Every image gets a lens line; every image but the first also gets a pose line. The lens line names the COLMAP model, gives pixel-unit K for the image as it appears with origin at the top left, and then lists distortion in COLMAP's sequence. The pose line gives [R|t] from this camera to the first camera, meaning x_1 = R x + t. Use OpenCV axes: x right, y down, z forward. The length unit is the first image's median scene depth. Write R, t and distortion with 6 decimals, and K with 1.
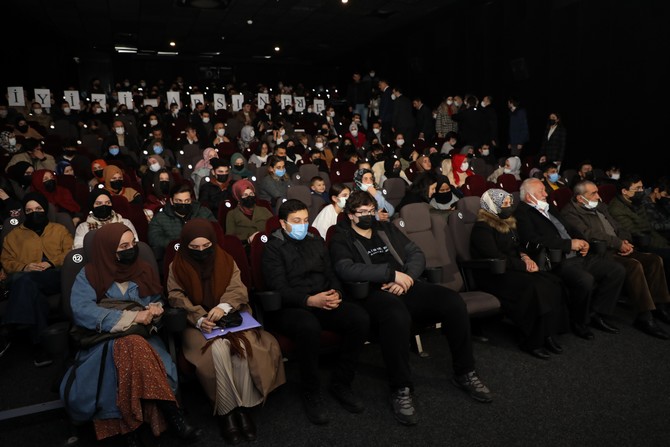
lens RADIAL K [[469.7, 0, 335.0], [0, 469.7, 223.5], [0, 0, 1]] dist [-0.022065, 0.001109]
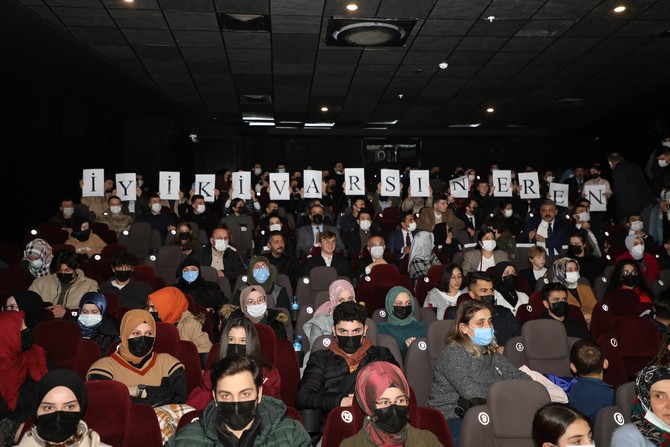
lens RADIAL K [[700.1, 0, 335.0], [0, 700.1, 223.5], [0, 0, 1]] dist [0.051520, 0.004112]
pose [[0.942950, 0.004706, -0.332902, -0.016152], [-0.077480, 0.975549, -0.205672, -0.048253], [0.323794, 0.219732, 0.920258, 0.222095]]
